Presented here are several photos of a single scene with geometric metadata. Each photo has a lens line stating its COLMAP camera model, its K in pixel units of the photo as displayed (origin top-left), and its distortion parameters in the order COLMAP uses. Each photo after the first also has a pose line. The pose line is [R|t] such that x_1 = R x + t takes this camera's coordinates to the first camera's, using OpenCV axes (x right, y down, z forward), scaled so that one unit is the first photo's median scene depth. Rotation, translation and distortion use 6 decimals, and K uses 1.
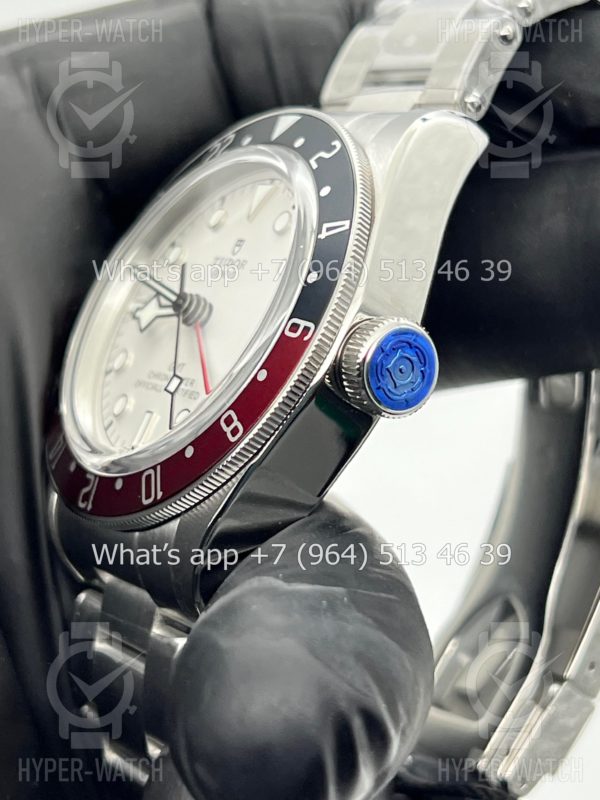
lens RADIAL K [[1865.5, 0, 298.3], [0, 1865.5, 403.1], [0, 0, 1]] dist [0.205956, 0.000000]
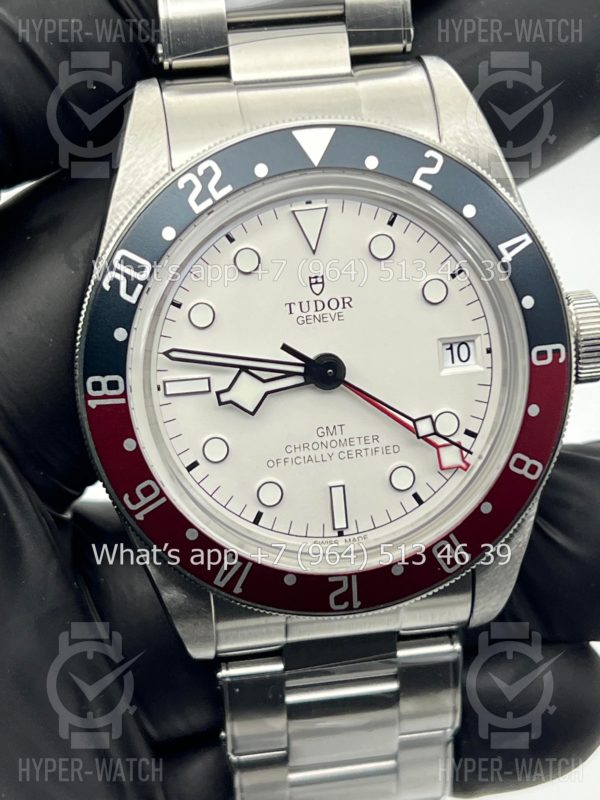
lens RADIAL K [[1865.5, 0, 296.9], [0, 1865.5, 400.0], [0, 0, 1]] dist [0.205956, 0.000000]
pose [[0.419844, -0.571624, 0.704966, -0.785474], [0.147280, 0.809354, 0.568555, -0.615335], [-0.895567, -0.134878, 0.423991, 0.665191]]
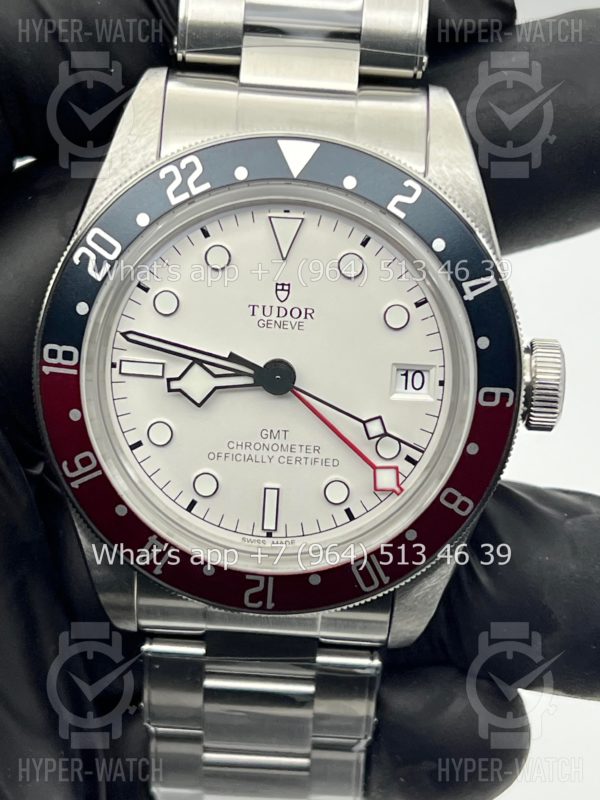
lens RADIAL K [[1865.5, 0, 301.8], [0, 1865.5, 402.7], [0, 0, 1]] dist [0.205956, 0.000000]
pose [[0.584365, -0.498956, 0.639969, -0.719722], [0.071311, 0.817157, 0.571987, -0.630508], [-0.808352, -0.288612, 0.513099, 0.535392]]
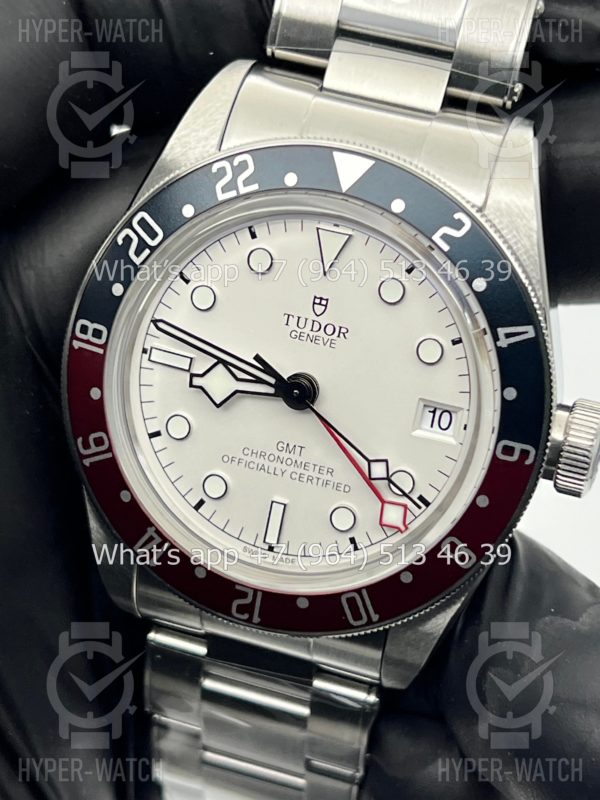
lens RADIAL K [[1865.5, 0, 297.3], [0, 1865.5, 407.0], [0, 0, 1]] dist [0.205956, 0.000000]
pose [[0.780799, -0.386733, 0.490704, -0.557367], [0.045540, 0.818539, 0.572644, -0.621447], [-0.623120, -0.424773, 0.656726, 0.417137]]
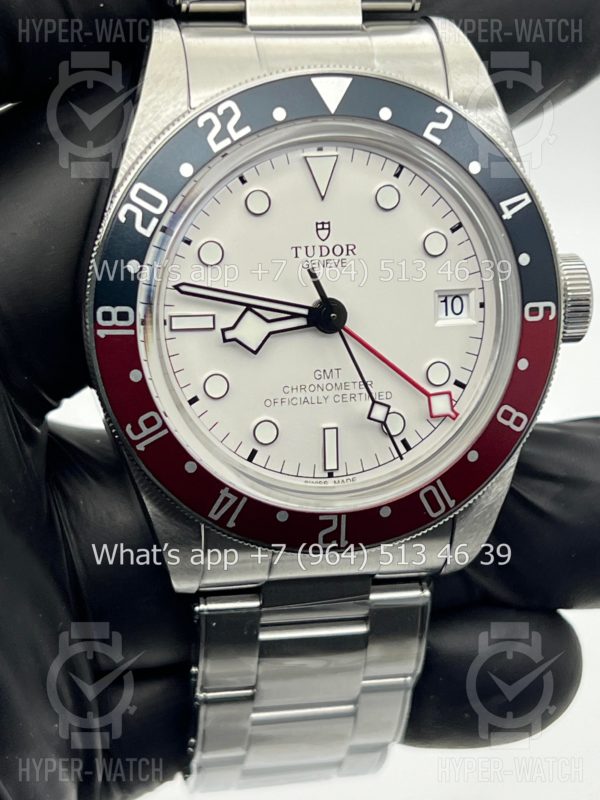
lens RADIAL K [[1865.5, 0, 294.6], [0, 1865.5, 398.5], [0, 0, 1]] dist [0.205956, 0.000000]
pose [[0.379405, -0.549068, 0.744699, -0.862457], [0.051065, 0.816079, 0.575680, -0.611709], [-0.923820, -0.180388, 0.337663, 0.739672]]
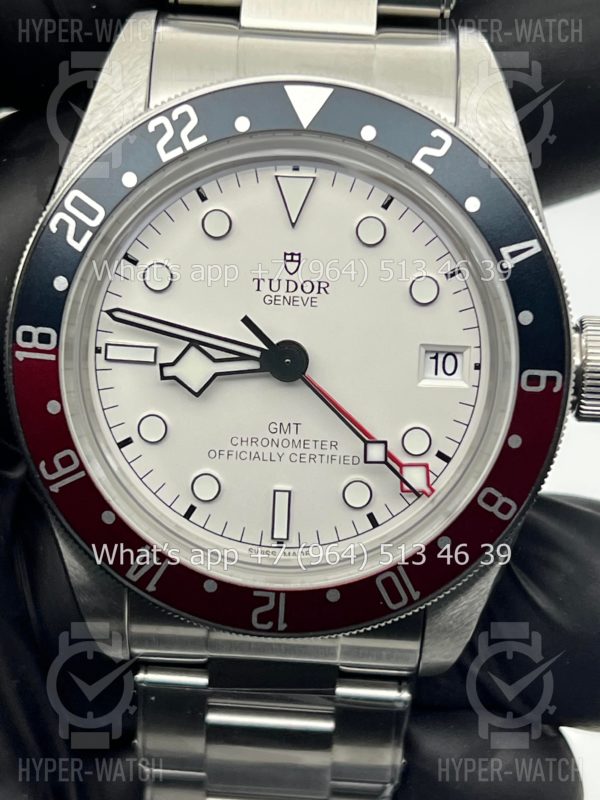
lens RADIAL K [[1865.5, 0, 296.8], [0, 1865.5, 397.5], [0, 0, 1]] dist [0.205956, 0.000000]
pose [[0.588057, -0.487553, 0.645353, -0.641655], [0.088397, 0.831857, 0.547904, -0.526795], [-0.803974, -0.265152, 0.532278, 0.596687]]
